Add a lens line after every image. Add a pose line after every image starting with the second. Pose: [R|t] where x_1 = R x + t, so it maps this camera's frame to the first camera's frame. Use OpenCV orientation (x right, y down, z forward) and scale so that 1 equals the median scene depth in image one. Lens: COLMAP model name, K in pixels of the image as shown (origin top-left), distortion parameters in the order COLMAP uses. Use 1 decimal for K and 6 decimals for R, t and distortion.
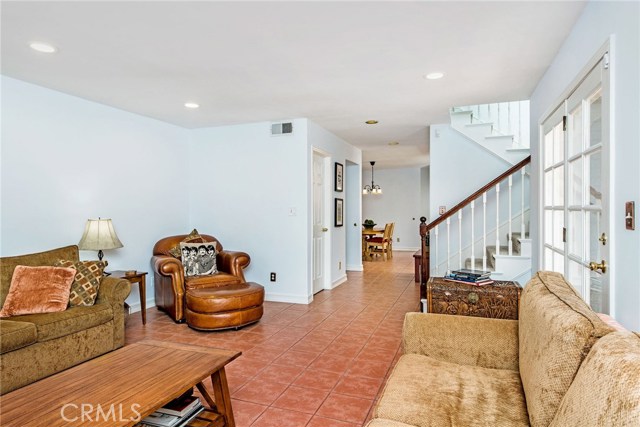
lens RADIAL K [[387.1, 0, 317.6], [0, 387.1, 210.0], [0, 0, 1]] dist [0.002351, 0.000189]
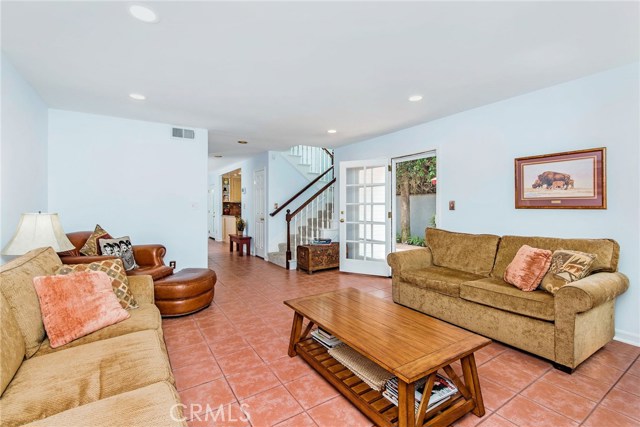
lens RADIAL K [[288.2, 0, 319.2], [0, 288.2, 209.1], [0, 0, 1]] dist [0.014833, -0.000580]
pose [[0.583714, -0.002734, 0.811955, -0.630120], [0.006376, 0.999979, -0.001217, 0.018469], [-0.811935, 0.005887, 0.583719, 0.197807]]
